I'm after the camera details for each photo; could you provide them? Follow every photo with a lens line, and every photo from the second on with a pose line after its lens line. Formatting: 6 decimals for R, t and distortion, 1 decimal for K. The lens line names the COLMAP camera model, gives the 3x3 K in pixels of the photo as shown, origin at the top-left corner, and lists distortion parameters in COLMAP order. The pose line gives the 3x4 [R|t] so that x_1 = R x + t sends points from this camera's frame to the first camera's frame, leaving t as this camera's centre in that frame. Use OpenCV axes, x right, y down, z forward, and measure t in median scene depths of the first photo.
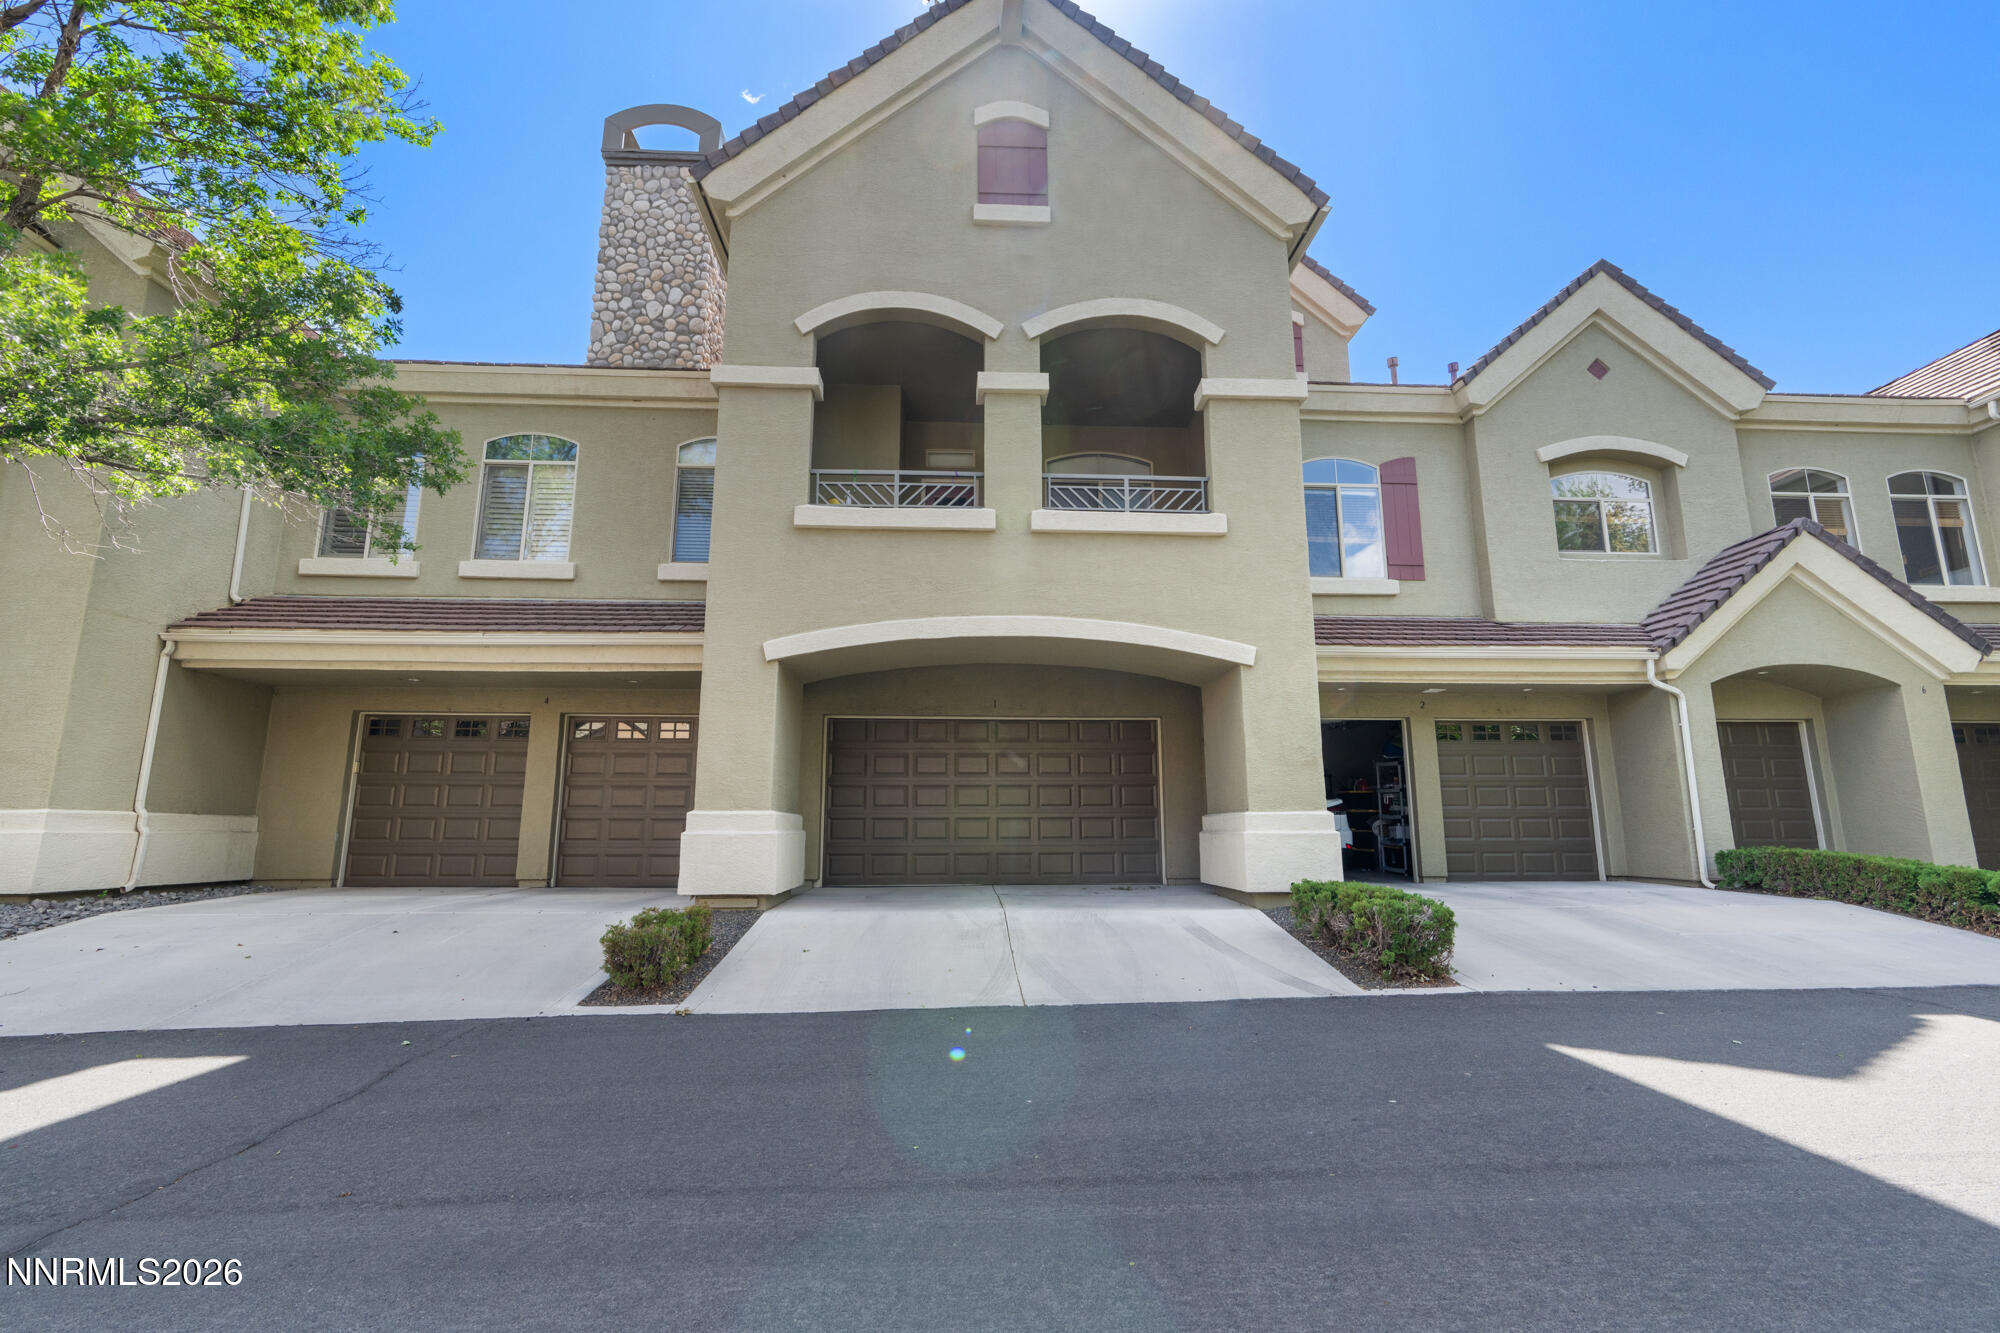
lens RADIAL K [[898.1, 0, 1005.1], [0, 898.1, 665.9], [0, 0, 1]] dist [-0.004342, 0.002405]
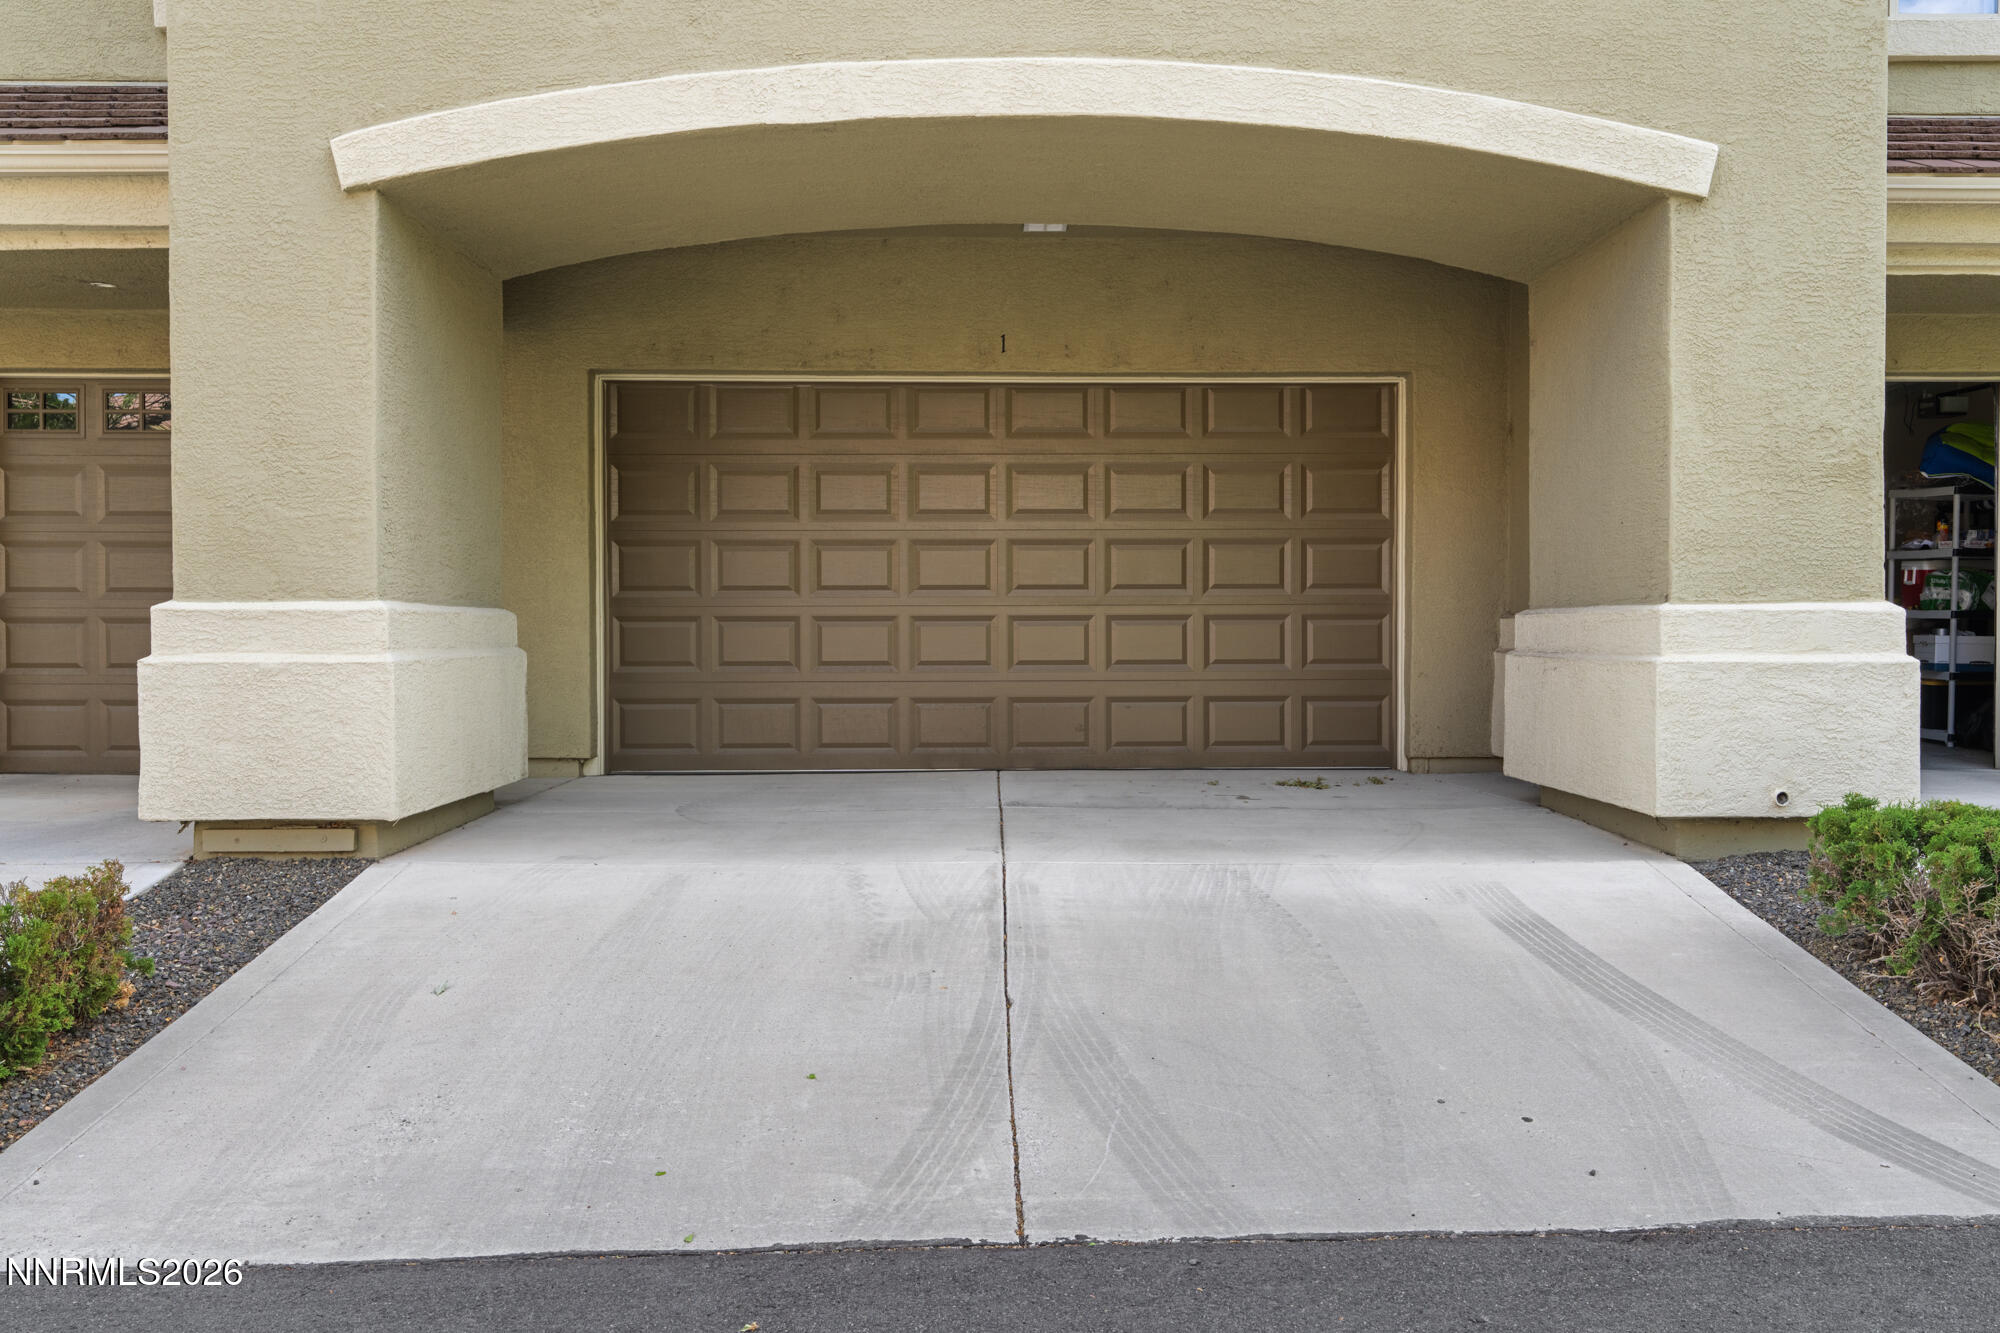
lens RADIAL K [[2009.2, 0, 978.1], [0, 2009.2, 675.2], [0, 0, 1]] dist [-0.000469, 0.000000]
pose [[0.999553, 0.001444, -0.029848, 0.010353], [0.004440, 0.980567, 0.196136, 0.022936], [0.029551, -0.196181, 0.980122, 0.143777]]
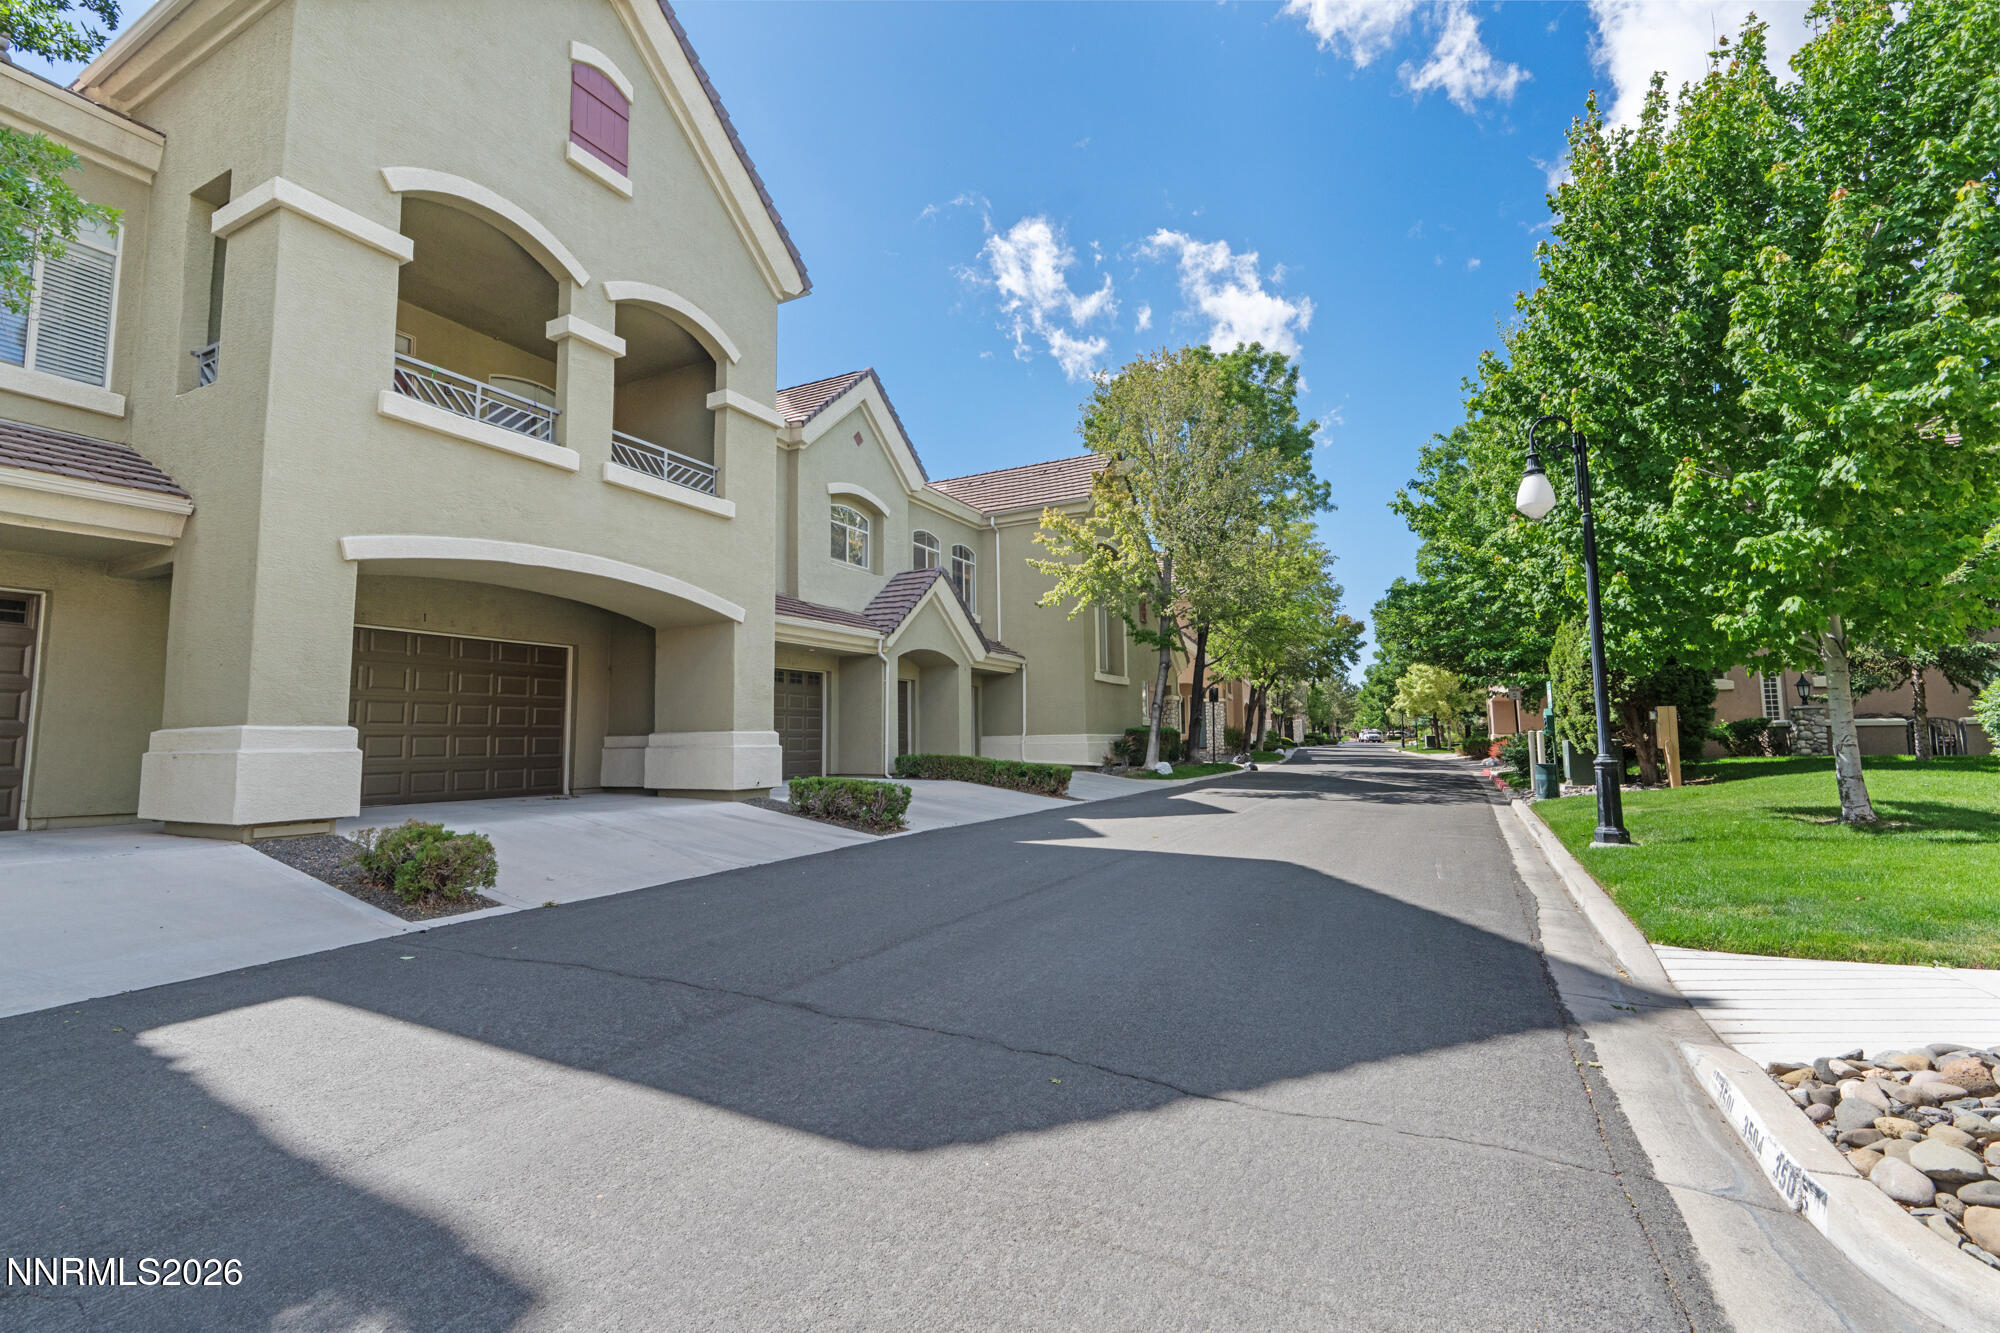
lens RADIAL K [[898.1, 0, 1015.8], [0, 898.1, 655.6], [0, 0, 1]] dist [-0.004342, 0.002405]
pose [[0.491463, 0.081186, 0.867106, -0.557802], [-0.151908, 0.988374, -0.006440, -0.004873], [-0.857548, -0.128556, 0.498081, -0.017241]]
